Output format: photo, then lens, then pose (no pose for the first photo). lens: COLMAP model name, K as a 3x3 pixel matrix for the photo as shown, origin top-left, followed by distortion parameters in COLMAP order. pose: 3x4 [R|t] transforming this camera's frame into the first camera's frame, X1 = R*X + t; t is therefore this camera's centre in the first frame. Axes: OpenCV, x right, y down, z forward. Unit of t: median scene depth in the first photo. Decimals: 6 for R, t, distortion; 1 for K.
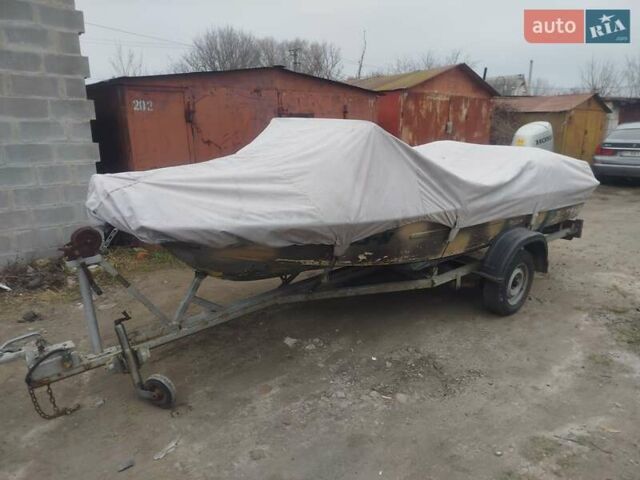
lens RADIAL K [[448.4, 0, 318.3], [0, 448.4, 238.1], [0, 0, 1]] dist [0.064923, -0.065466]
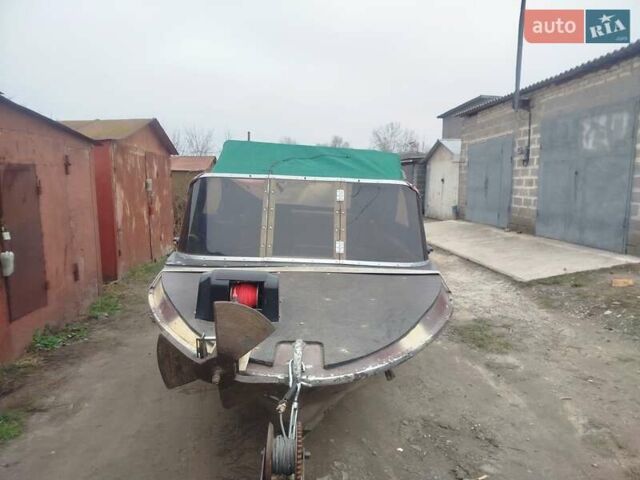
lens RADIAL K [[448.4, 0, 318.3], [0, 448.4, 238.1], [0, 0, 1]] dist [0.064923, -0.065466]
pose [[0.605515, -0.093805, 0.790286, -0.483947], [0.187788, 0.981829, -0.027341, -0.105369], [-0.773361, 0.164962, 0.612128, 0.408822]]
